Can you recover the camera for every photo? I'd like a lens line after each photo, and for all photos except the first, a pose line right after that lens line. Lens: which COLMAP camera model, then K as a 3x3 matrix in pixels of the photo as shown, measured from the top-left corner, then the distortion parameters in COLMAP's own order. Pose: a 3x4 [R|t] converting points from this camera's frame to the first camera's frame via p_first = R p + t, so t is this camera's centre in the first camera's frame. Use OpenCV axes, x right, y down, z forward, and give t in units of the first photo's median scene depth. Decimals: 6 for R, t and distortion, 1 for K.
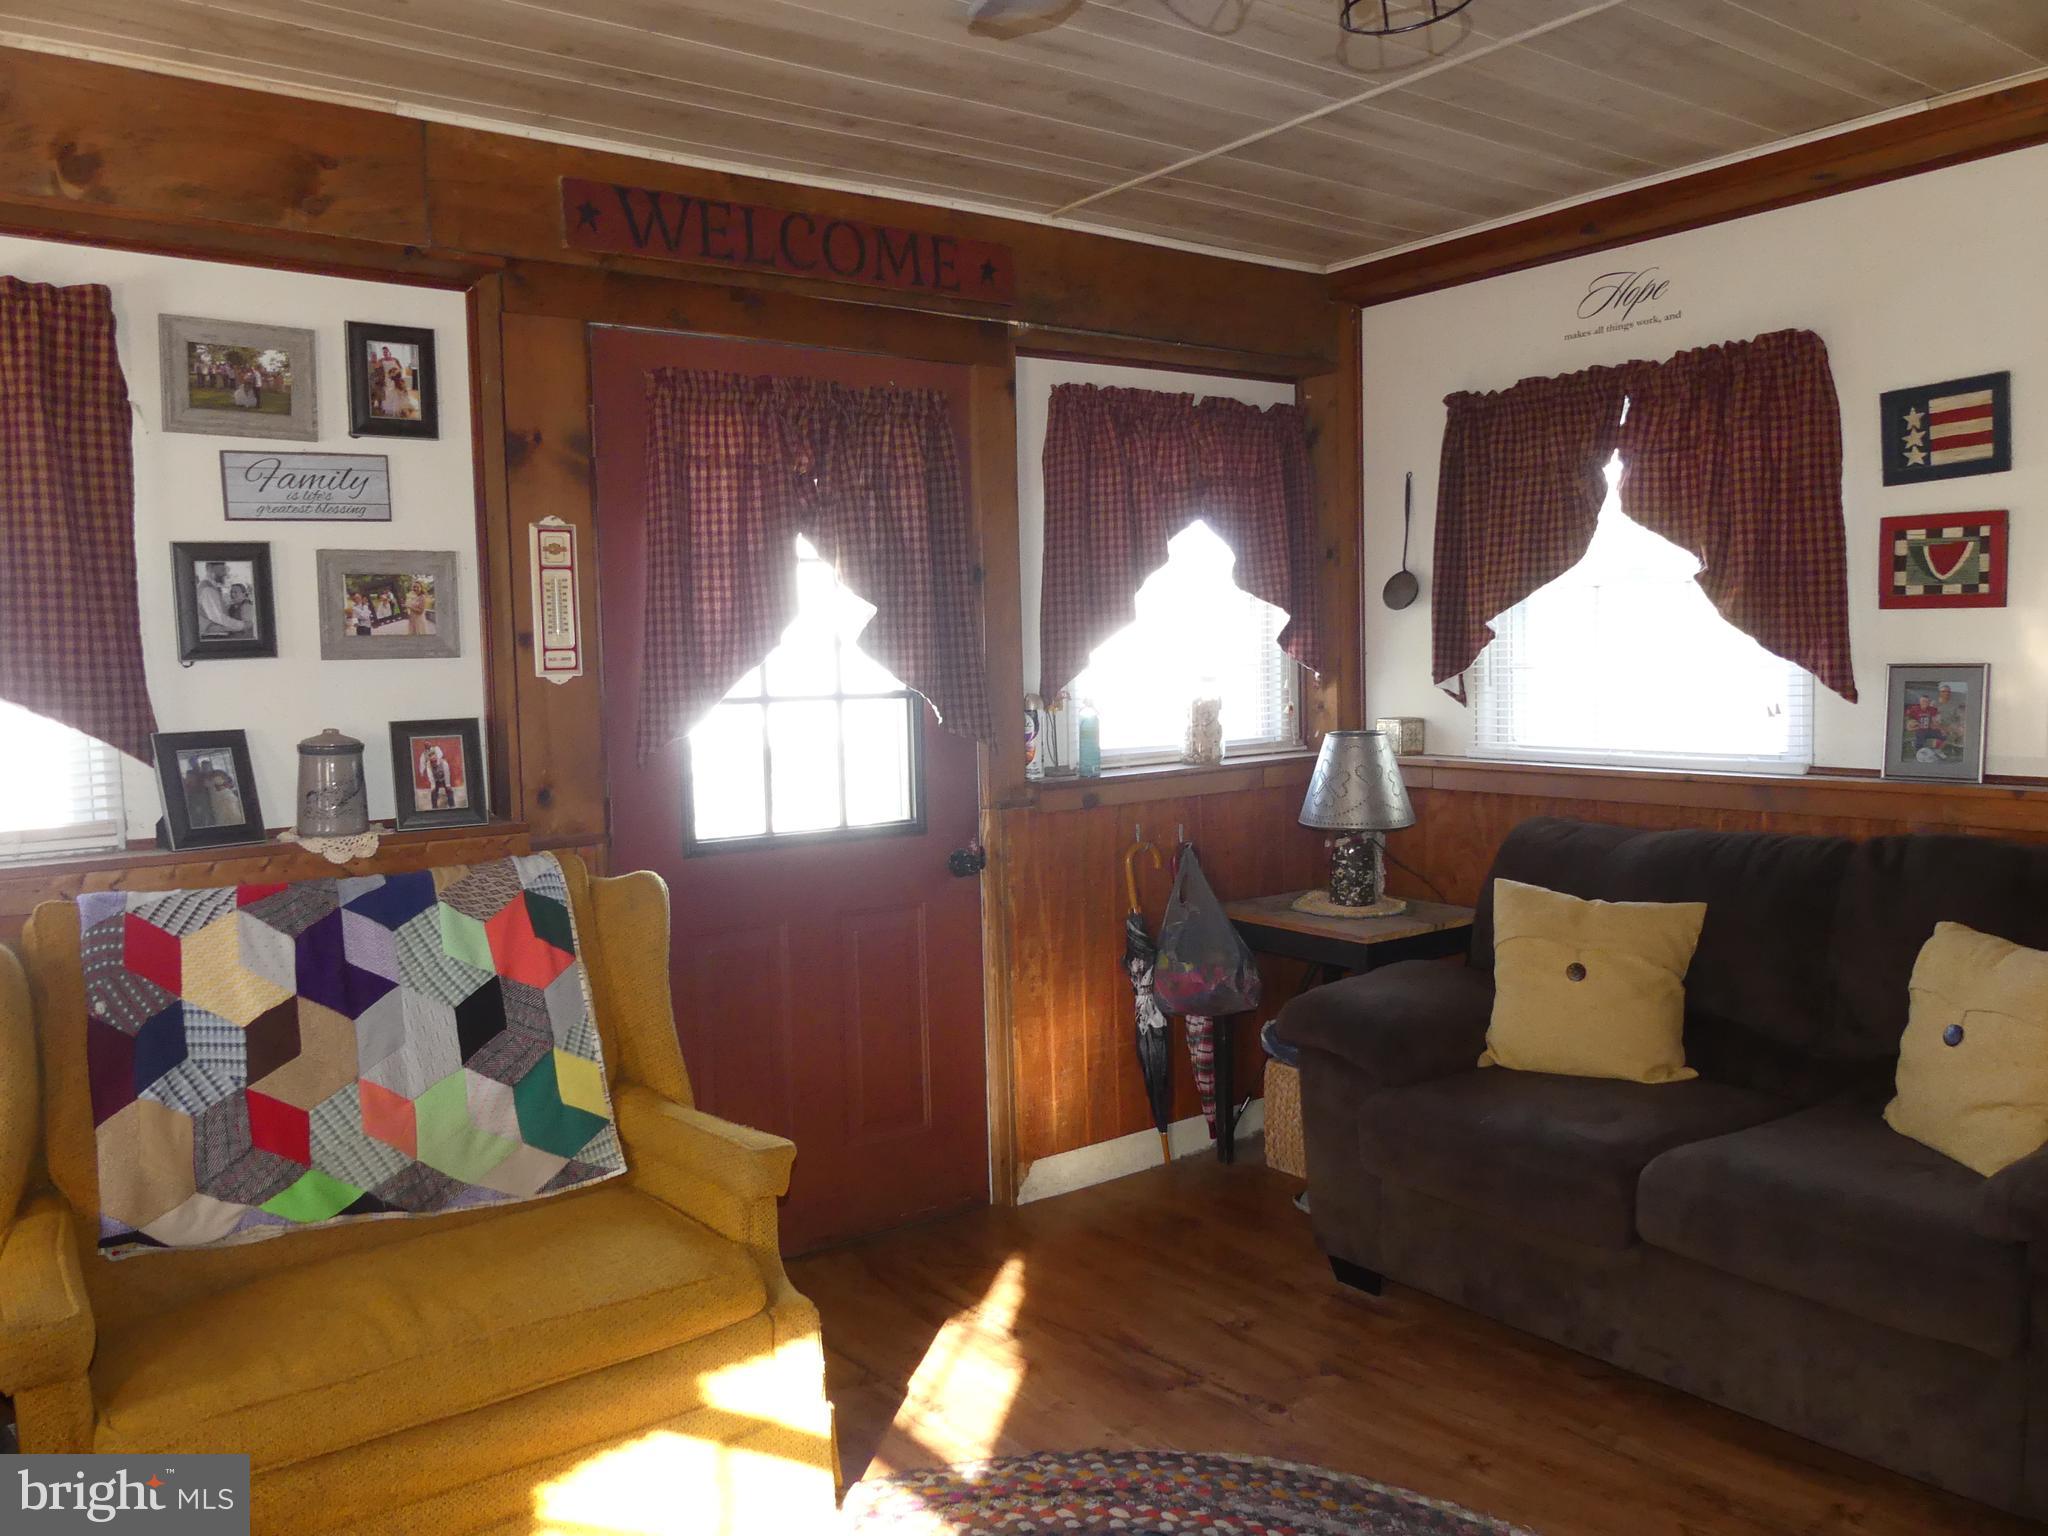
lens RADIAL K [[1582.6, 0, 956.0], [0, 1582.6, 660.8], [0, 0, 1]] dist [-0.062421, 0.073647]
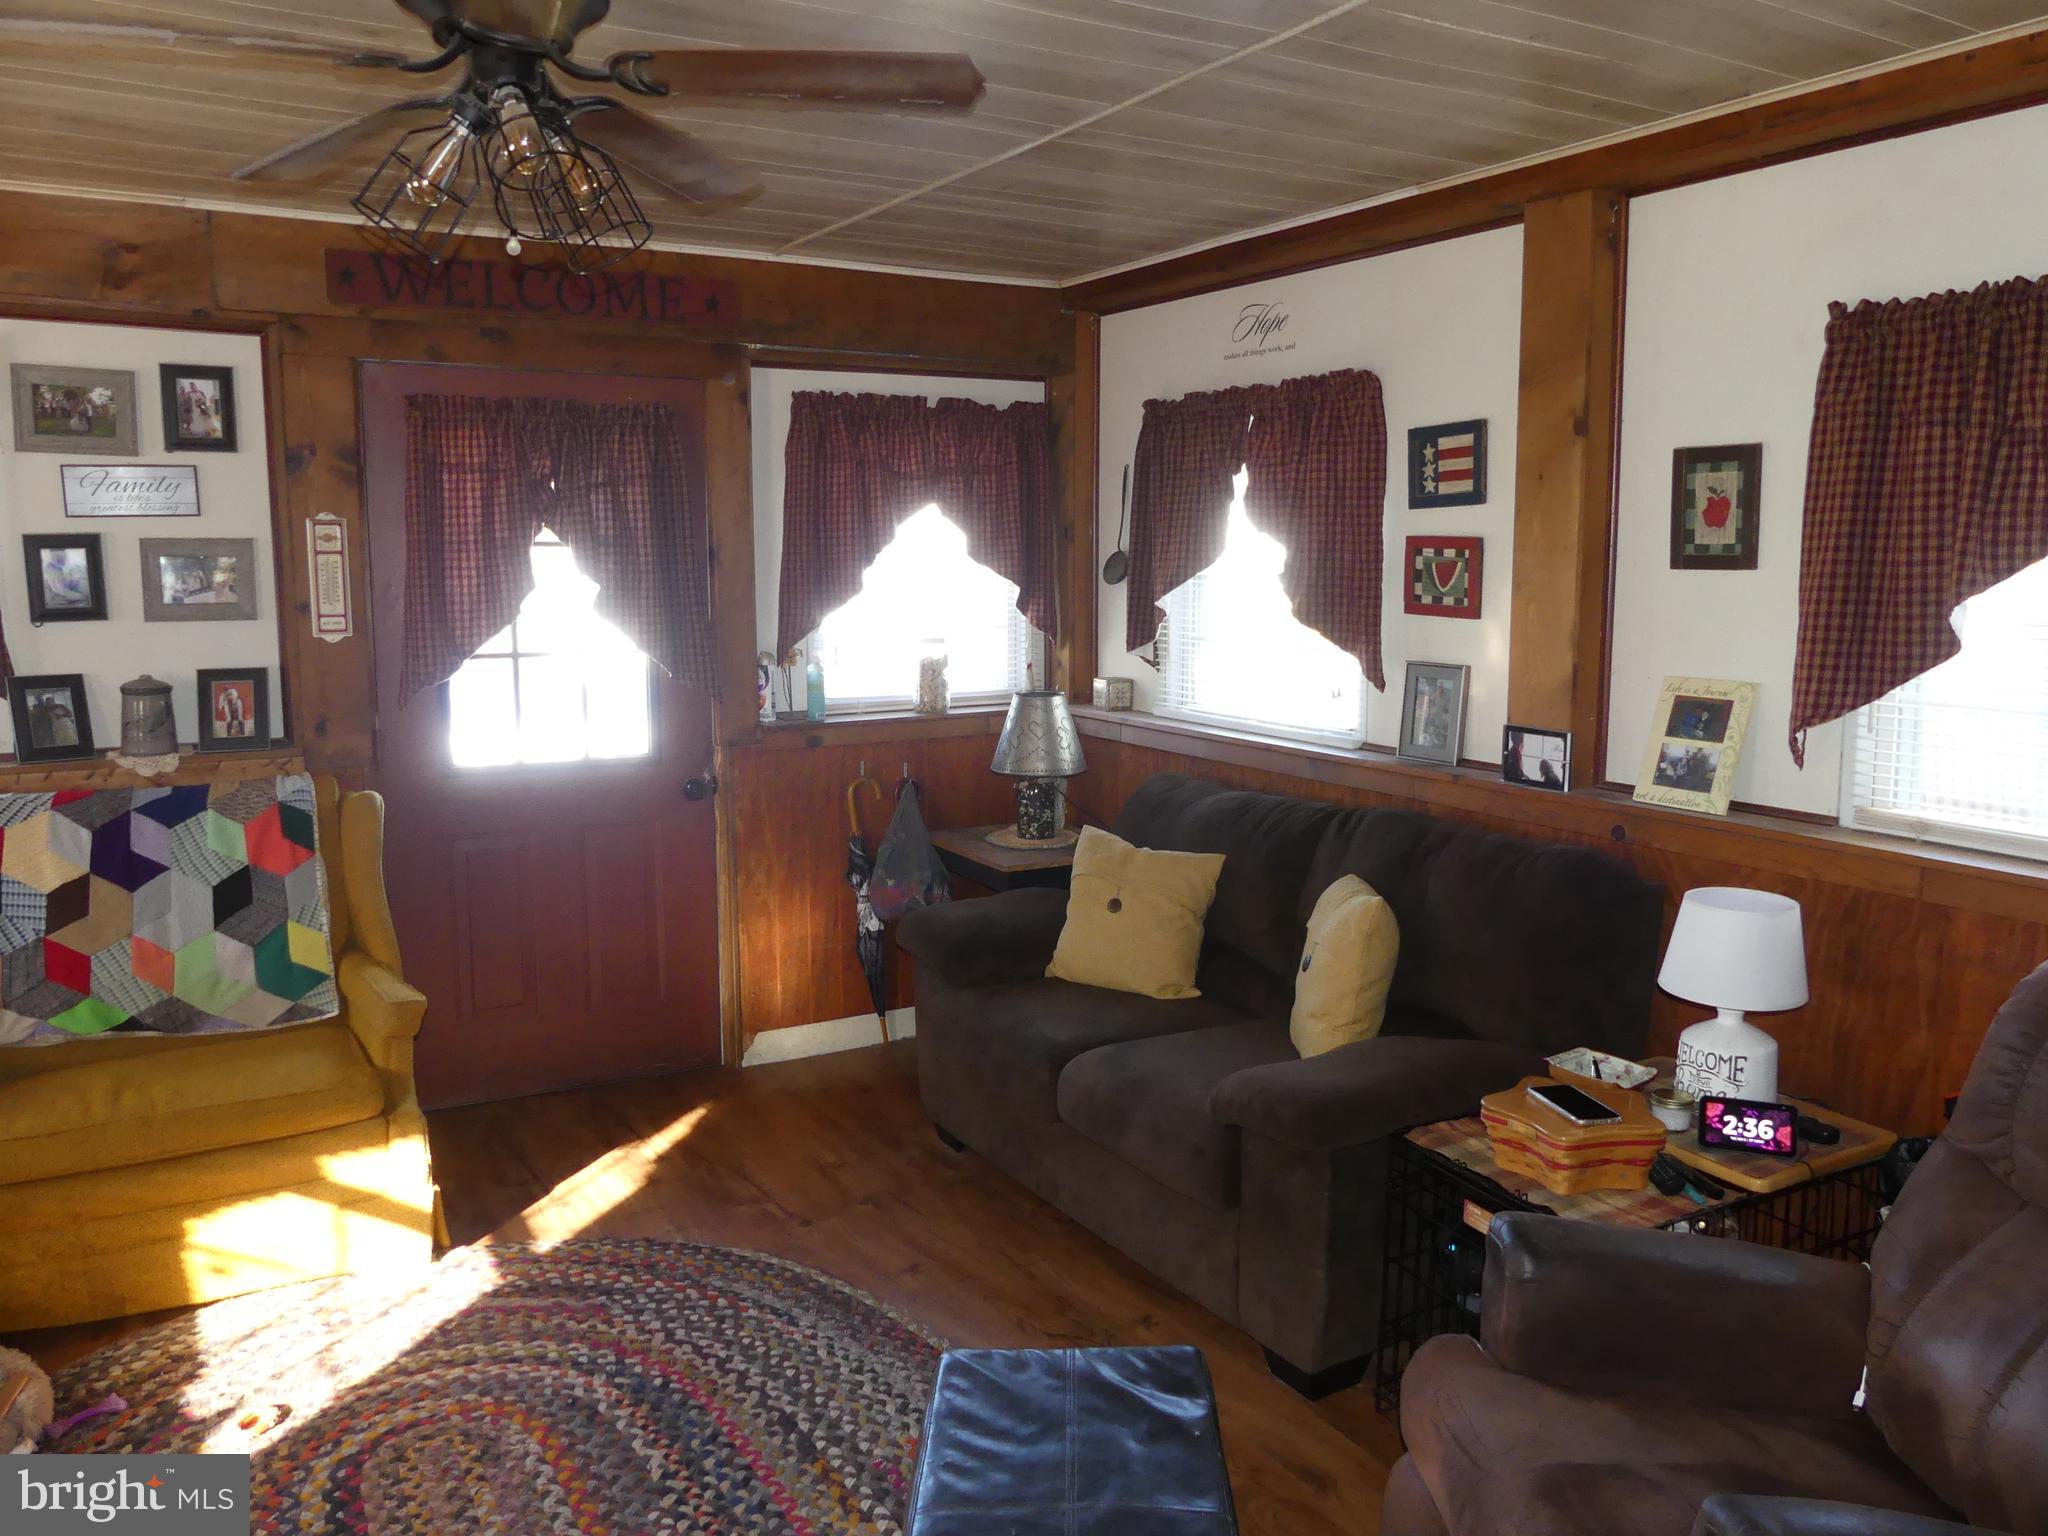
lens RADIAL K [[1582.6, 0, 956.0], [0, 1582.6, 660.8], [0, 0, 1]] dist [-0.062421, 0.073647]
pose [[0.992899, 0.033688, -0.114087, 0.395170], [-0.025816, 0.997228, 0.069785, -0.071858], [0.116122, -0.066344, 0.991017, -0.213218]]
